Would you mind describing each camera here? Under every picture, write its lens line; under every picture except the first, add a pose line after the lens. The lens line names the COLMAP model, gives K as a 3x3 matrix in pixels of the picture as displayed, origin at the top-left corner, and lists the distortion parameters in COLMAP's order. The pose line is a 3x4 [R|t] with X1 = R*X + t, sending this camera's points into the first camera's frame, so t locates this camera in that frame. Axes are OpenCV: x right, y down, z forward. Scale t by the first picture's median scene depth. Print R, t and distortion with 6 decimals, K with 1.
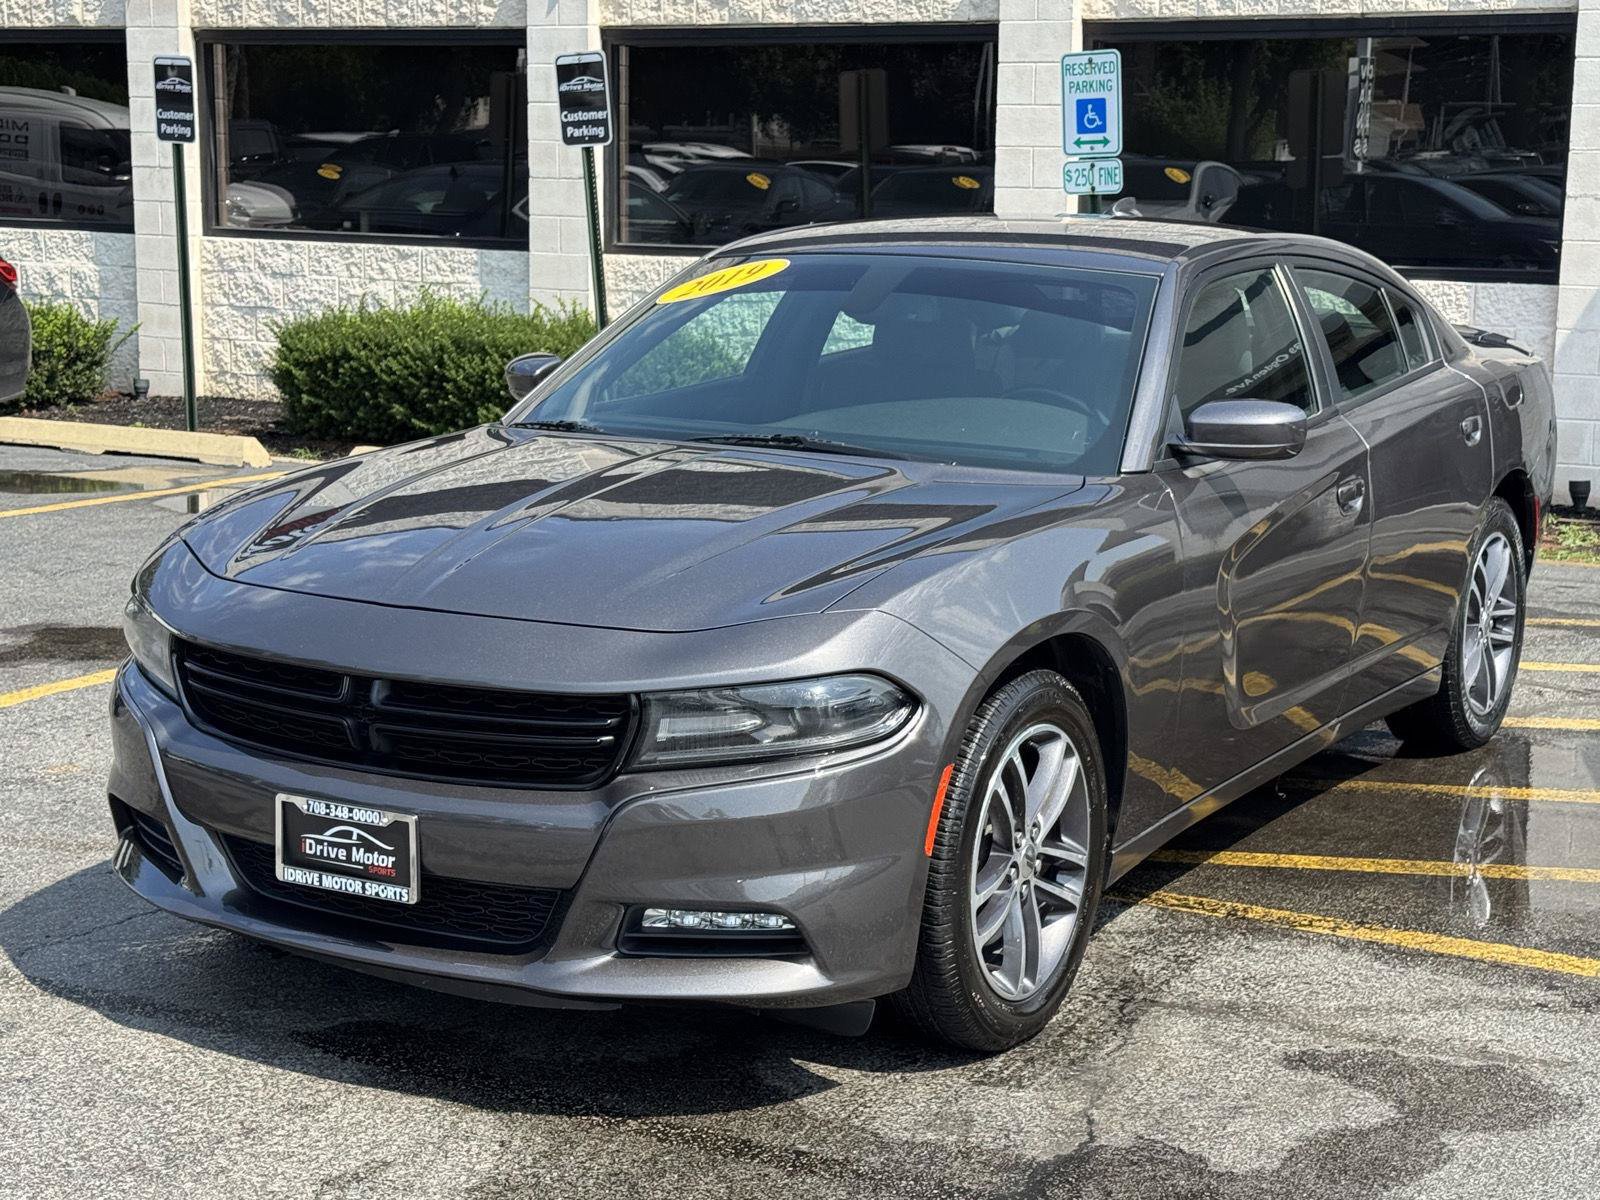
lens RADIAL K [[2648.4, 0, 798.1], [0, 2648.4, 588.5], [0, 0, 1]] dist [0.131697, 0.000000]
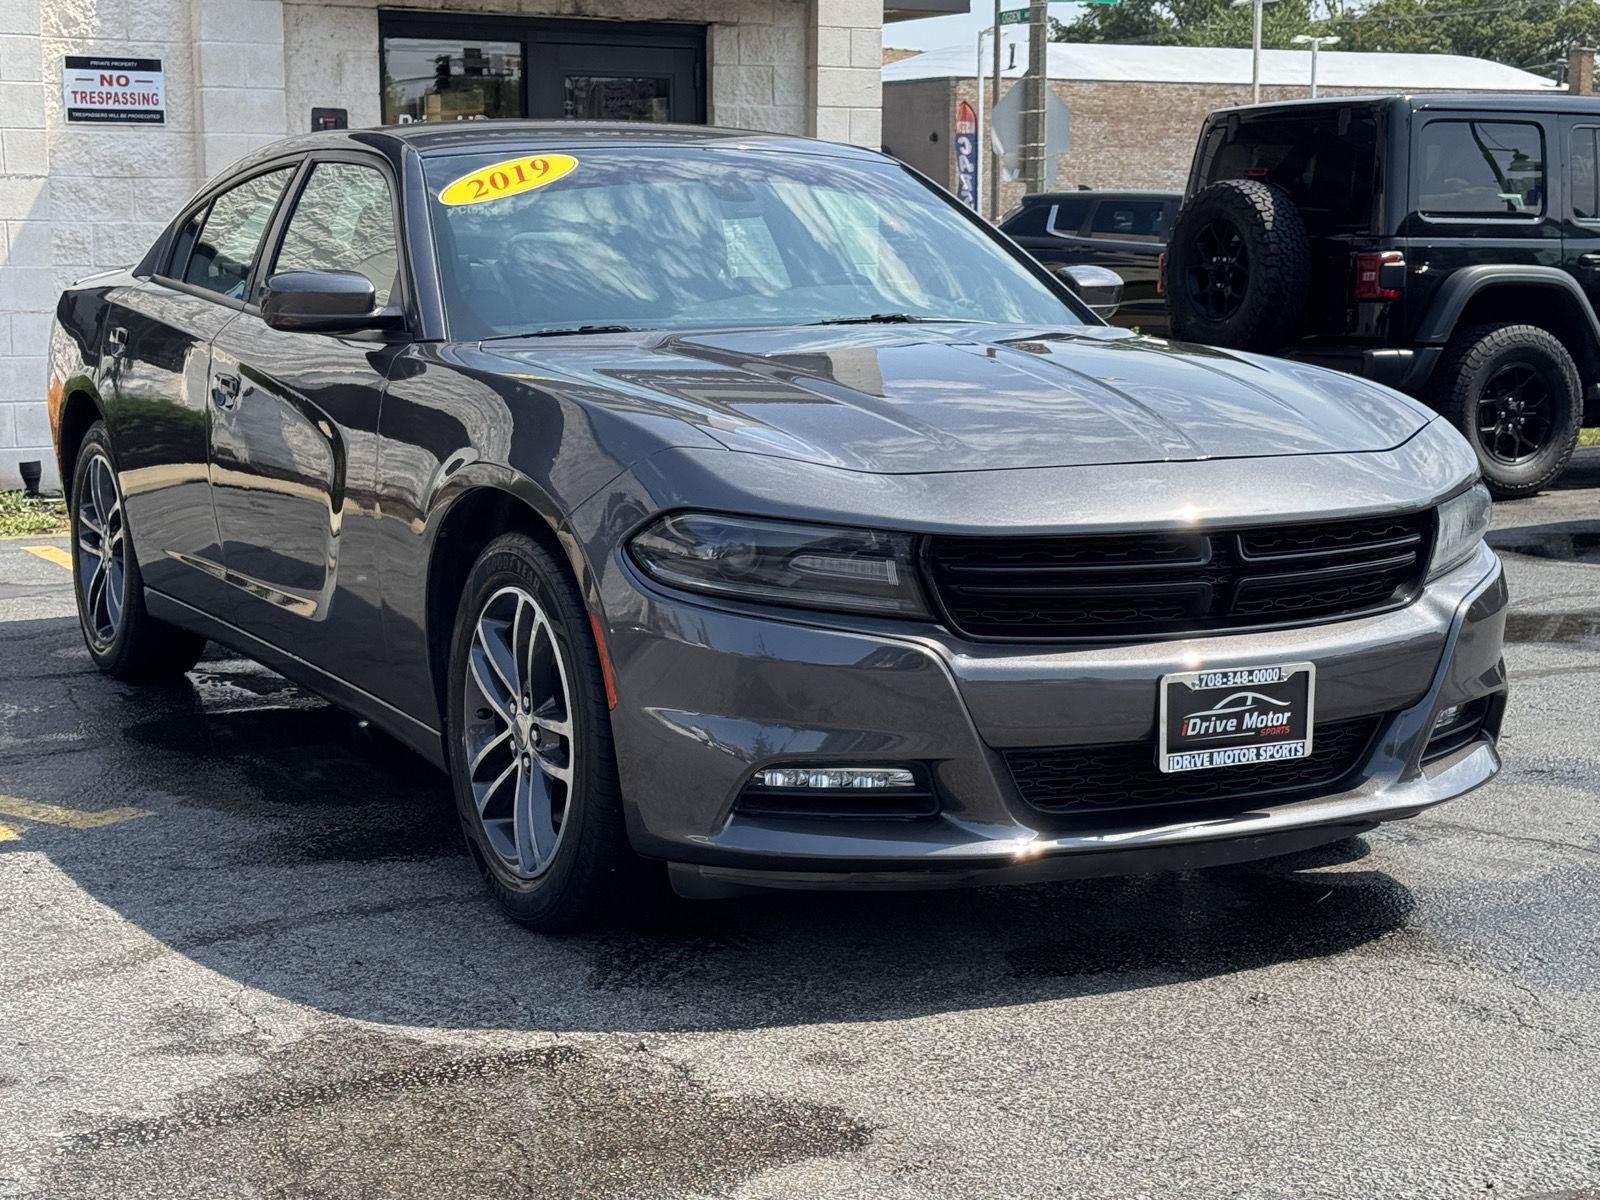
lens RADIAL K [[2648.4, 0, 745.7], [0, 2648.4, 587.1], [0, 0, 1]] dist [0.131697, 0.000000]
pose [[0.559843, -0.130381, 0.818276, -0.968405], [0.149416, 0.987239, 0.055077, -0.023318], [-0.815016, 0.091429, 0.572180, 0.568924]]
